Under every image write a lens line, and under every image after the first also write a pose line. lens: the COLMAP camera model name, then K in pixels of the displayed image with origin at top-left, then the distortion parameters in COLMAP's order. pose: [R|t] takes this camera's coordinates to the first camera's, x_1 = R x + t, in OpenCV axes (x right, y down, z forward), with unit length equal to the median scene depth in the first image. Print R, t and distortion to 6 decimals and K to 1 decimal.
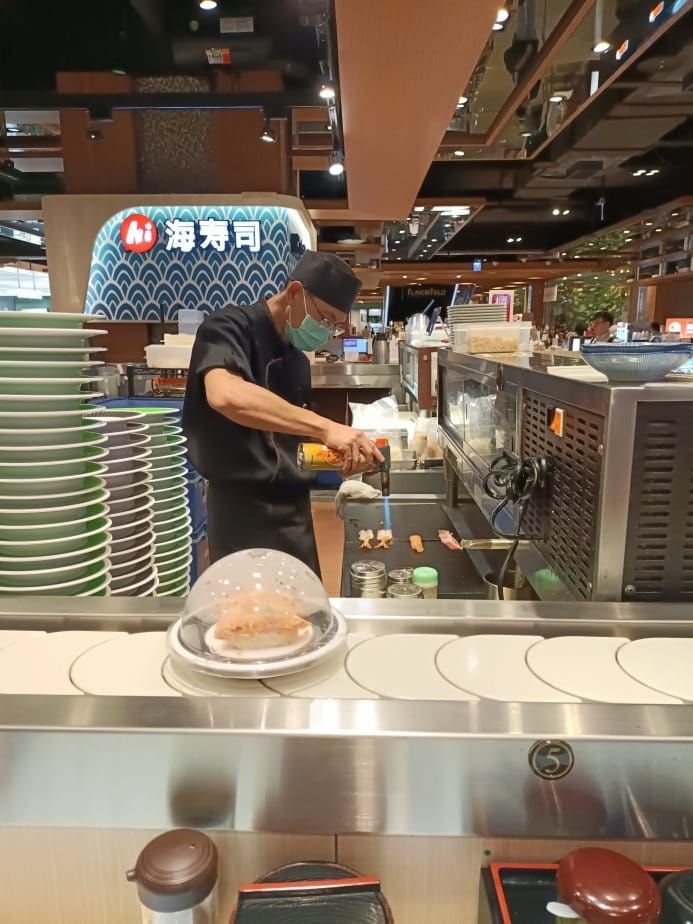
lens RADIAL K [[698.7, 0, 341.6], [0, 698.7, 463.3], [0, 0, 1]] dist [0.013523, -0.010477]
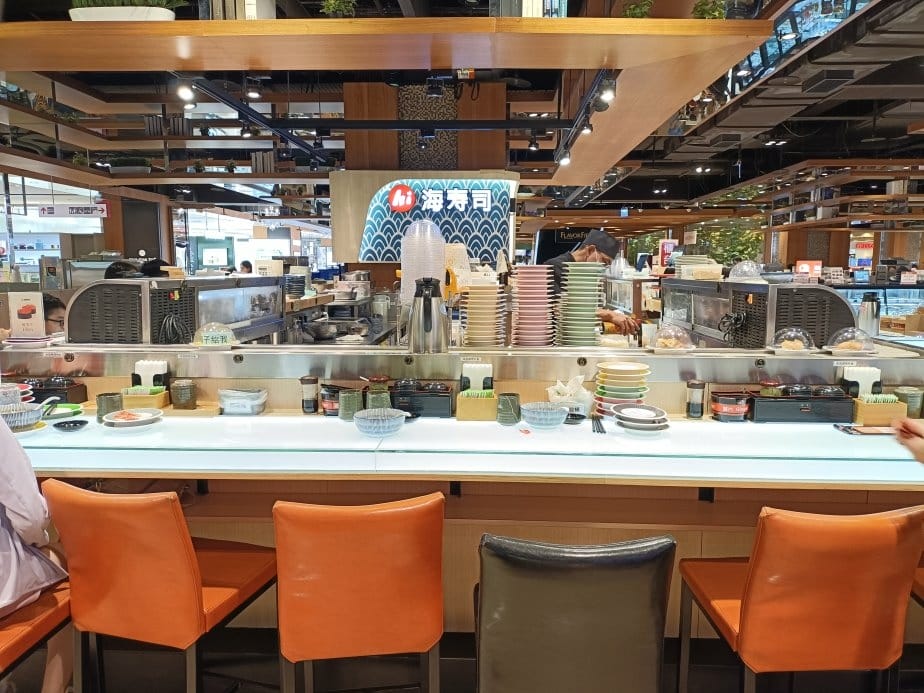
lens RADIAL K [[698.7, 0, 468.2], [0, 698.7, 347.4], [0, 0, 1]] dist [0.013523, -0.010477]
pose [[0.999909, 0.005566, -0.012298, -0.140075], [-0.006498, 0.997002, -0.077100, 0.062594], [0.011832, 0.077173, 0.996948, -0.323756]]
